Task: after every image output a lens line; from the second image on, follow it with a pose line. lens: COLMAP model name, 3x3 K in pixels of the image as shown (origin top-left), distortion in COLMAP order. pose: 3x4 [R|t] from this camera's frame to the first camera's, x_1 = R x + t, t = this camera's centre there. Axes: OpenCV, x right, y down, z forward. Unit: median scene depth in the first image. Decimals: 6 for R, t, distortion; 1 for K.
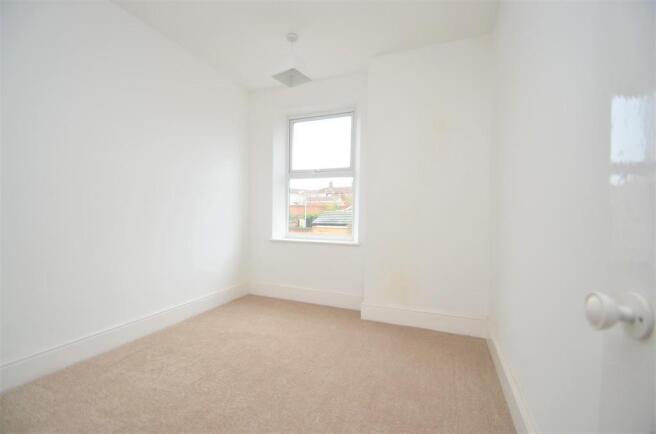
lens RADIAL K [[284.0, 0, 327.9], [0, 284.0, 215.4], [0, 0, 1]] dist [0.004814, 0.000257]
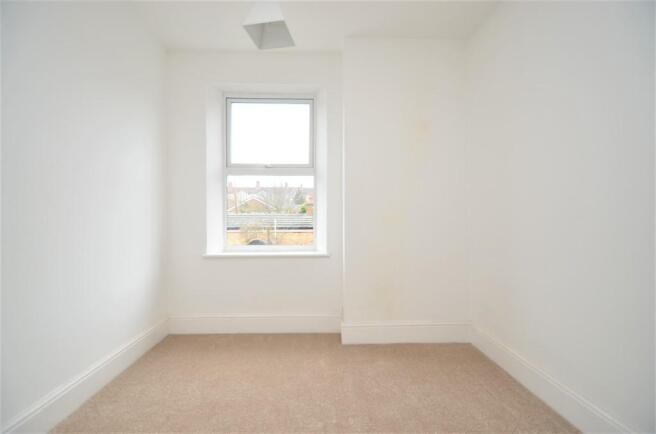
lens RADIAL K [[284.0, 0, 327.9], [0, 284.0, 216.2], [0, 0, 1]] dist [0.004814, 0.000257]
pose [[0.912419, -0.013132, 0.409047, -0.217790], [0.013799, 0.999904, 0.001322, -0.014417], [-0.409025, 0.004438, 0.912512, 0.201938]]
